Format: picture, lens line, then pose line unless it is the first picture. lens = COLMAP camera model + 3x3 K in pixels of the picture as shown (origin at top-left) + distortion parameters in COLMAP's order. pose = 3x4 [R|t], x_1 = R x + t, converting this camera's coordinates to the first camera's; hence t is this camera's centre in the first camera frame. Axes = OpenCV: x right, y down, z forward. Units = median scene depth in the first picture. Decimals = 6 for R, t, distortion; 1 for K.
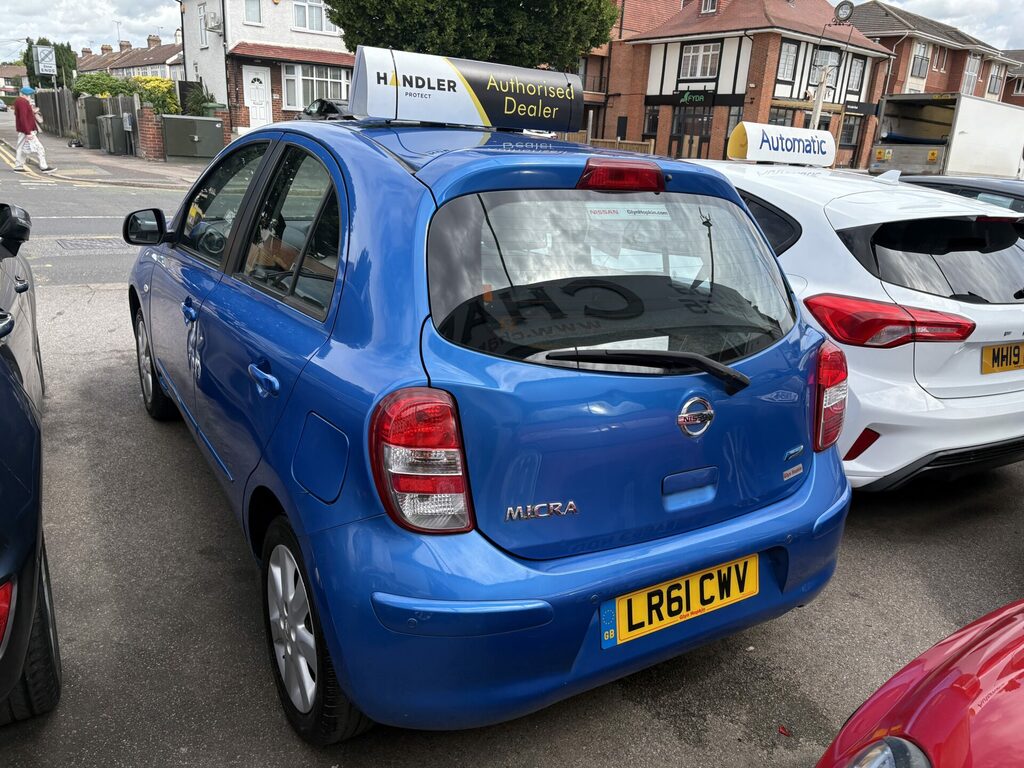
lens RADIAL K [[793.3, 0, 509.8], [0, 793.3, 389.3], [0, 0, 1]] dist [0.024664, -0.025839]
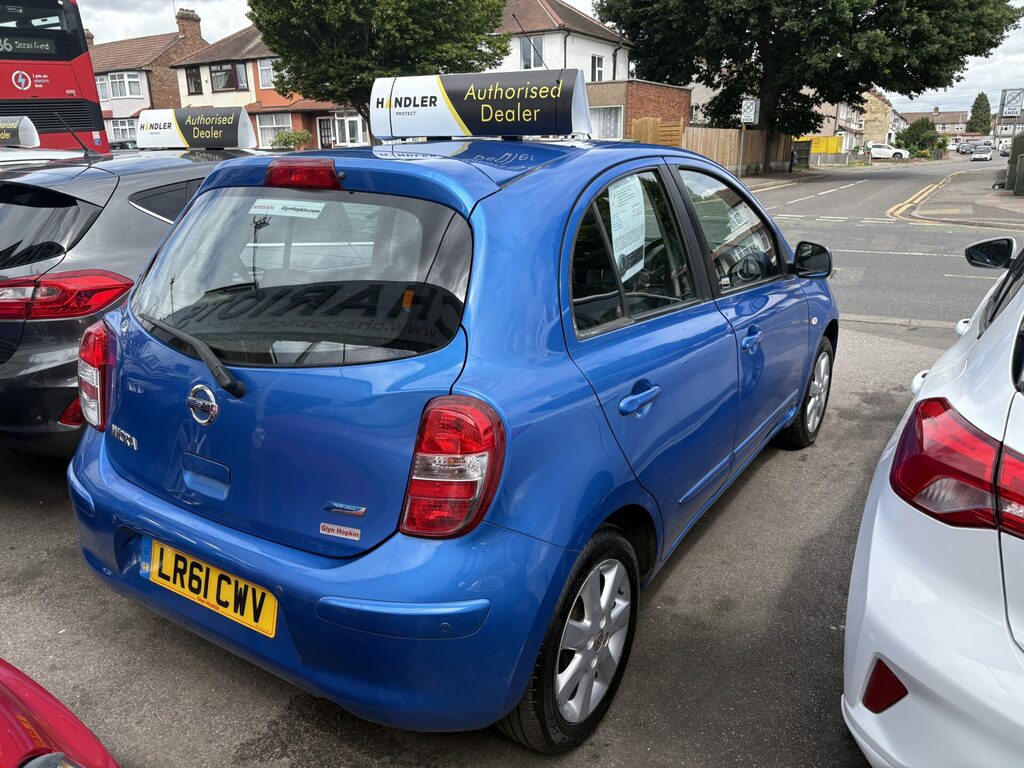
lens RADIAL K [[793.3, 0, 513.0], [0, 793.3, 387.1], [0, 0, 1]] dist [0.024664, -0.025839]
pose [[0.409998, 0.200661, -0.889740, 1.038273], [-0.251424, 0.962569, 0.101228, -0.151496], [0.876748, 0.182198, 0.445102, 0.712647]]
